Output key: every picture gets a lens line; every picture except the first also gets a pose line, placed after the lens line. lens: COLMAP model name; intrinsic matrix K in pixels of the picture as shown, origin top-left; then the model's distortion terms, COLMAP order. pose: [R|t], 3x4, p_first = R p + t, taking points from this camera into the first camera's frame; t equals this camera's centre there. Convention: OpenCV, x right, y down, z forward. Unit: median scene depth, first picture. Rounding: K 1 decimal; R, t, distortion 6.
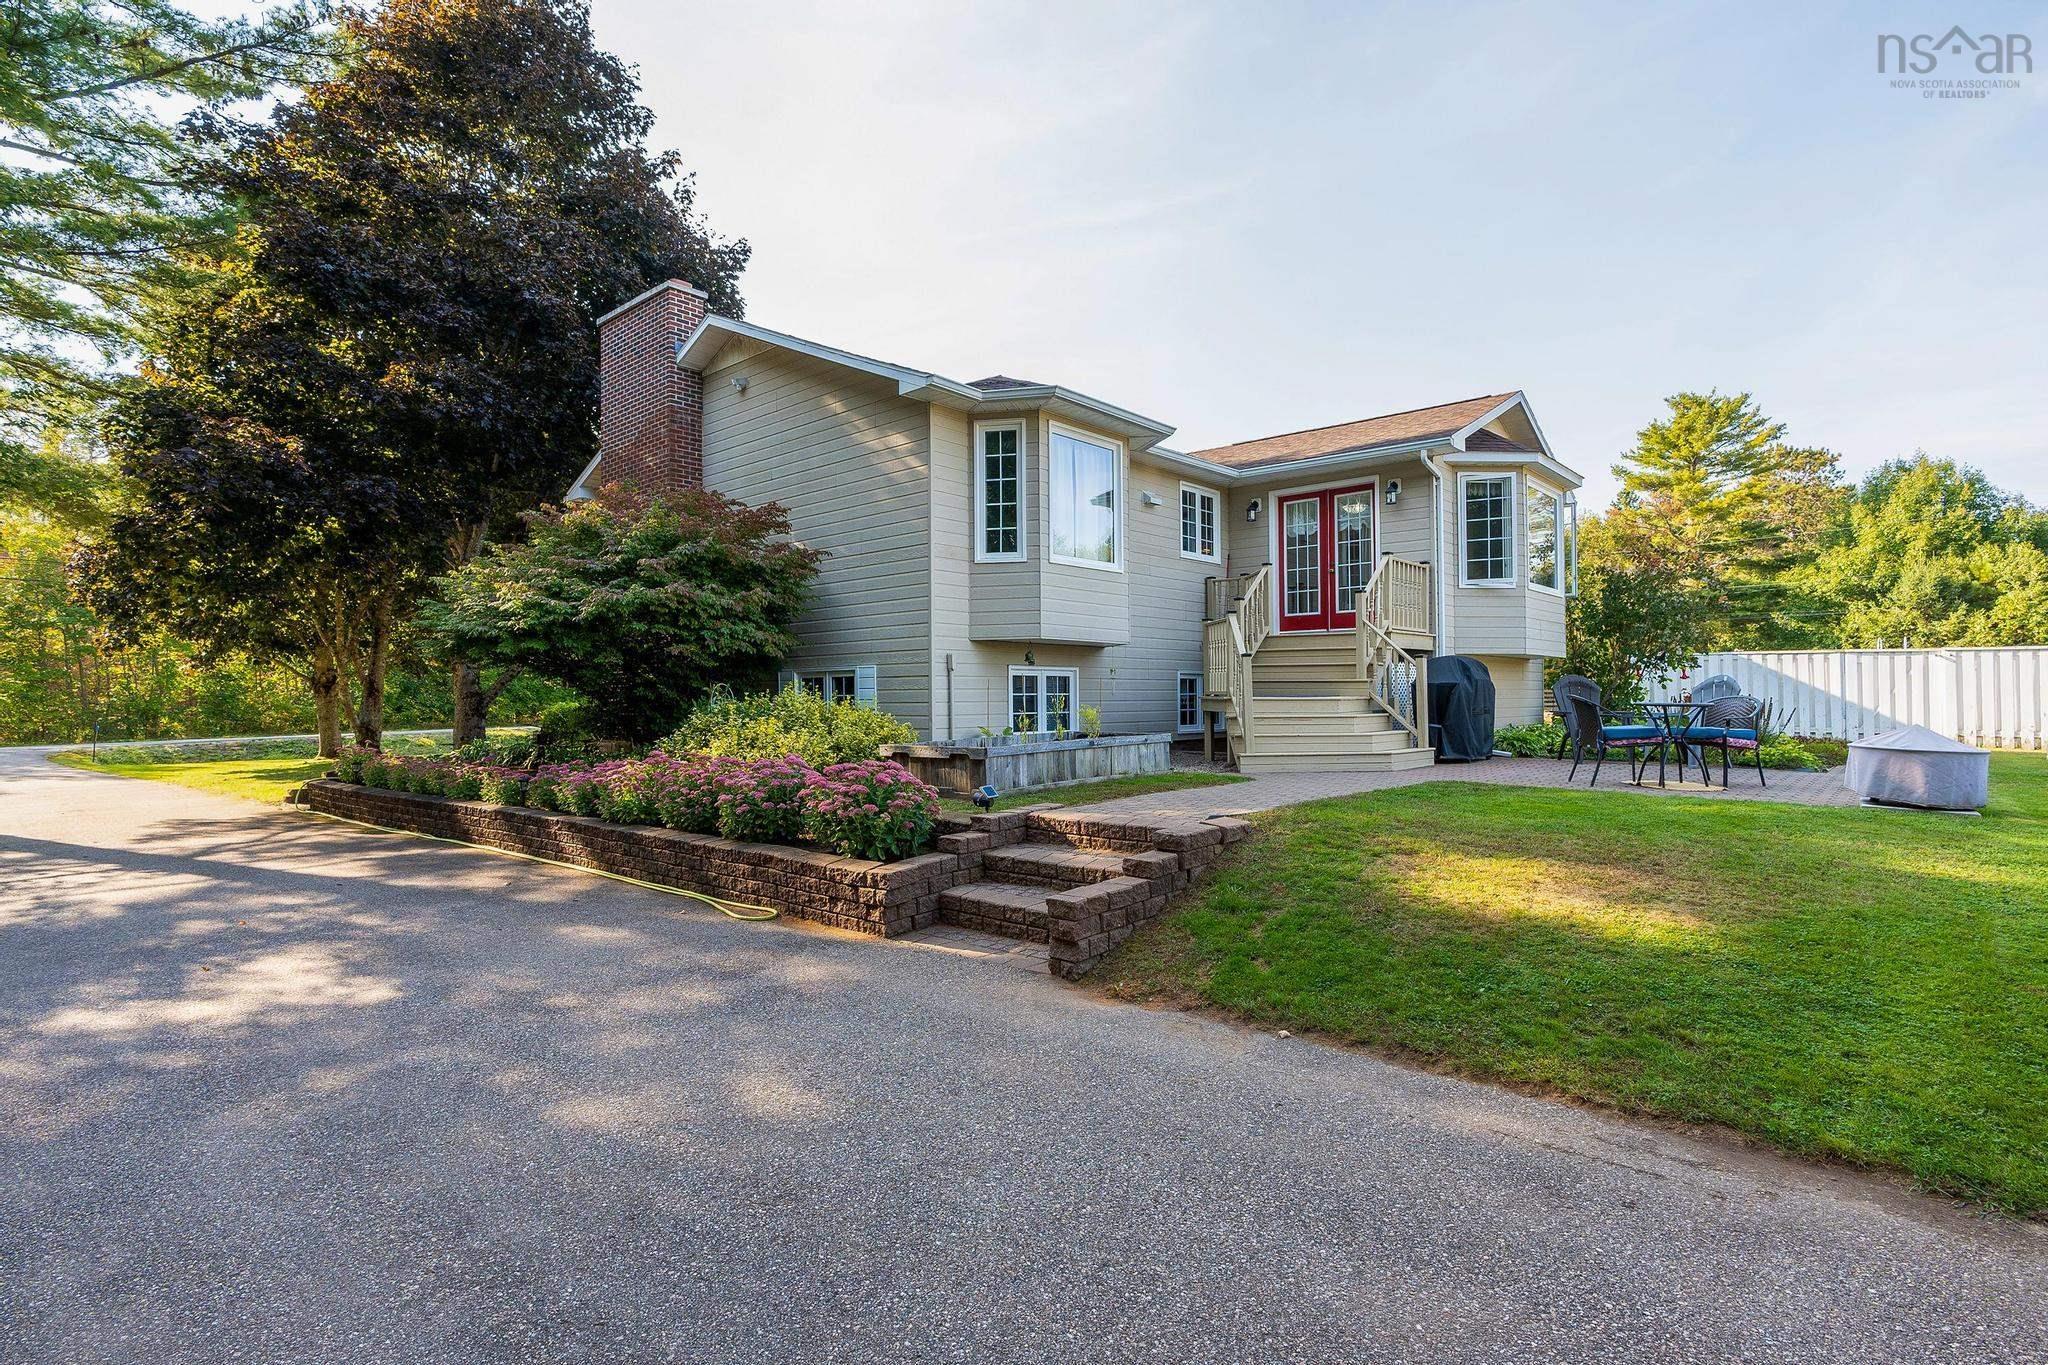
lens RADIAL K [[1009.1, 0, 1024.0], [0, 1009.1, 682.5], [0, 0, 1]] dist [-0.012295, 0.001465]
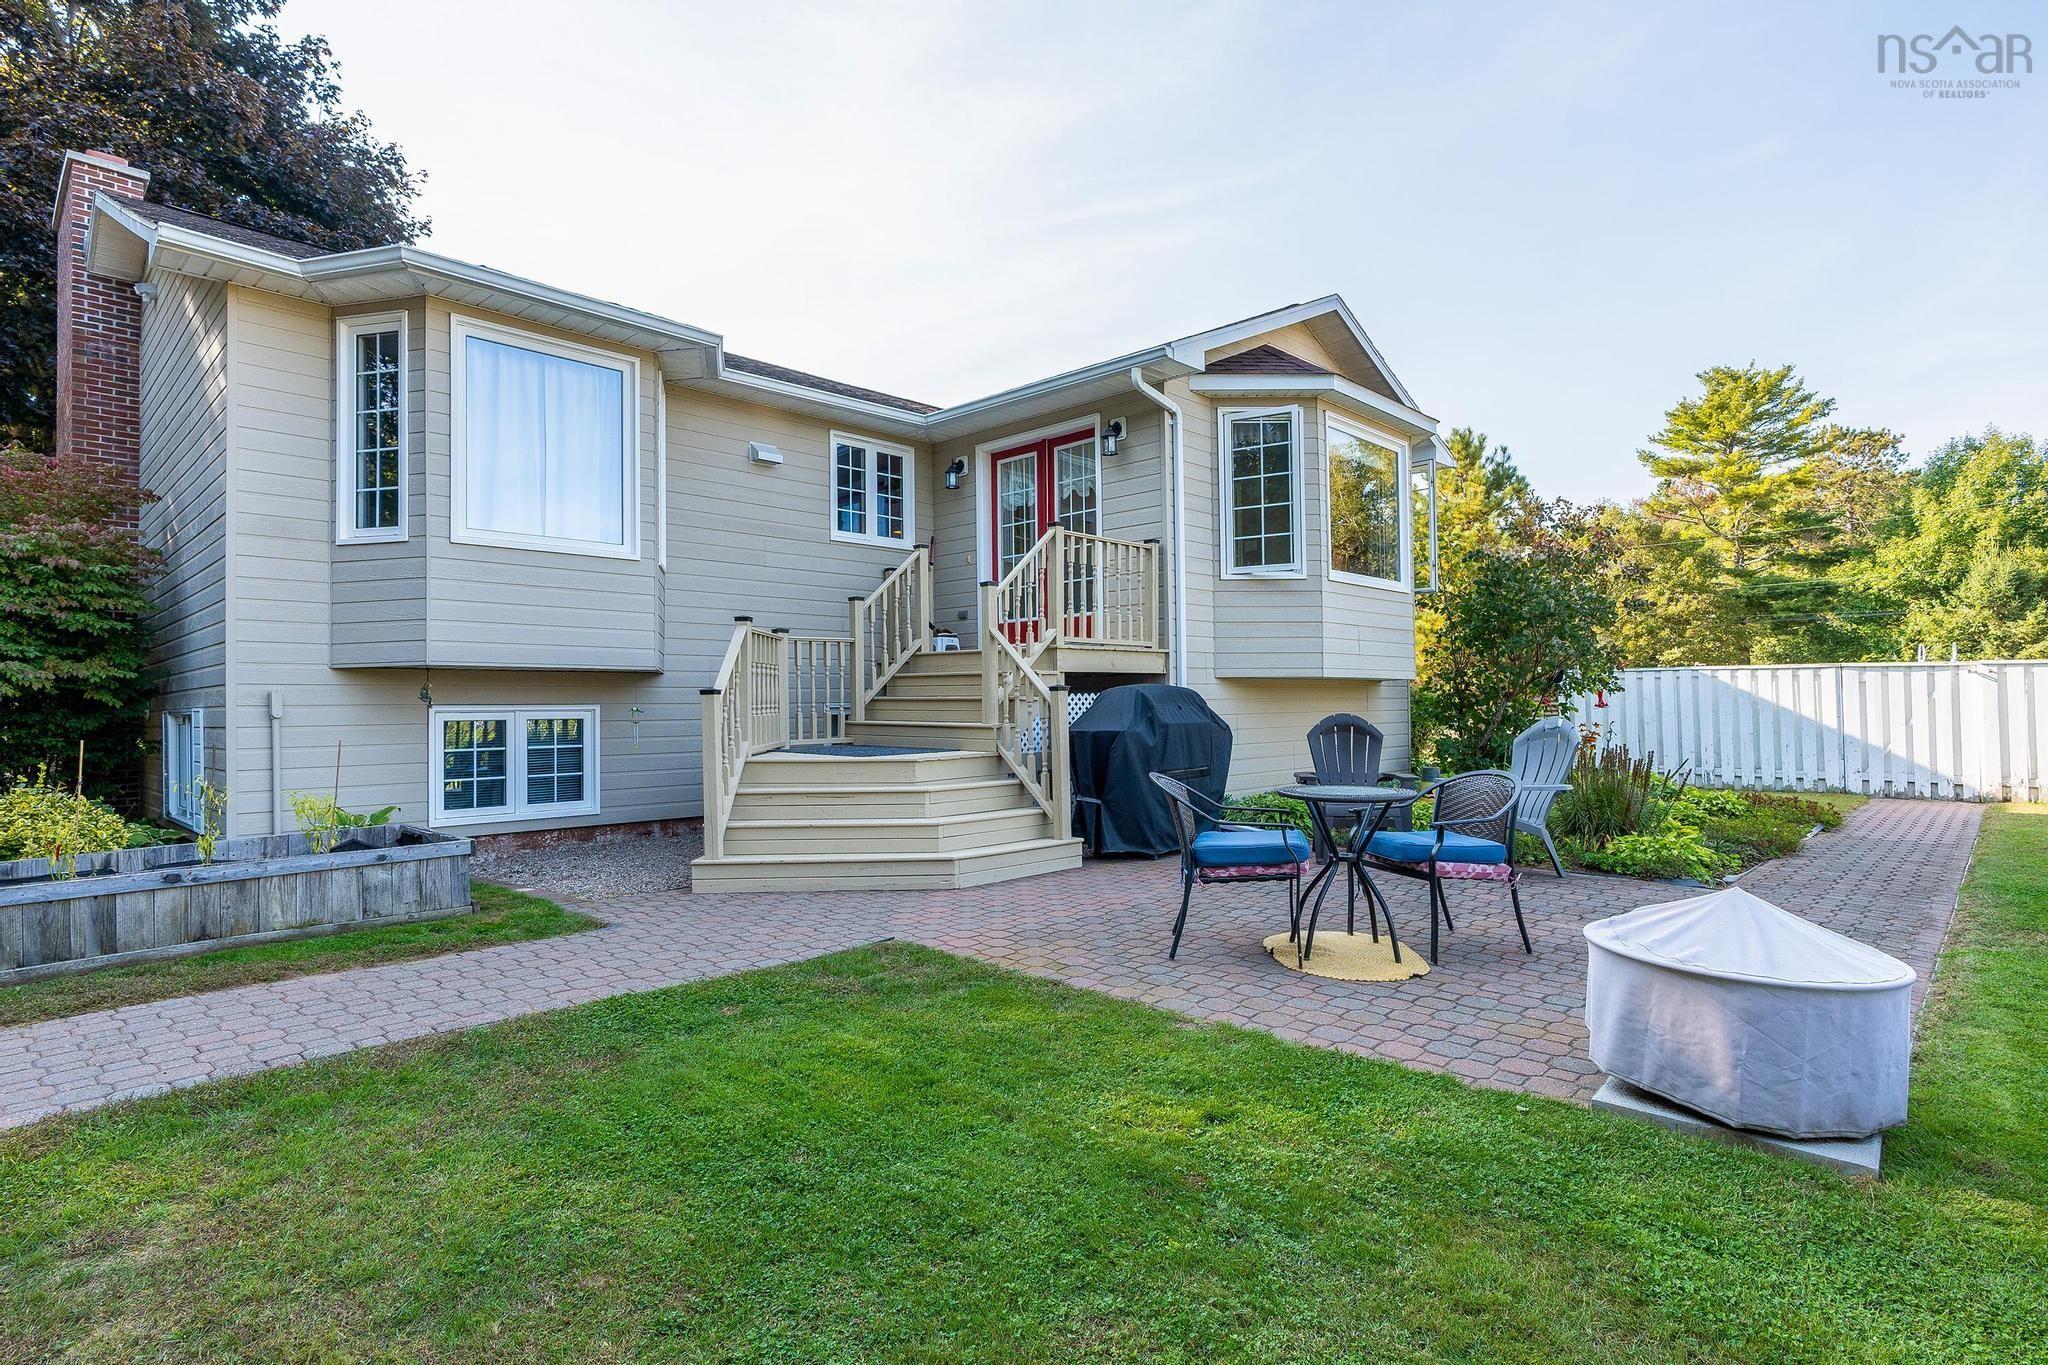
lens RADIAL K [[1049.7, 0, 1024.0], [0, 1049.7, 682.5], [0, 0, 1]] dist [-0.007744, 0.001023]
pose [[0.999622, -0.007200, -0.026516, 0.084555], [0.006920, 0.999919, -0.010666, -0.004949], [0.026591, 0.010478, 0.999591, 0.078657]]
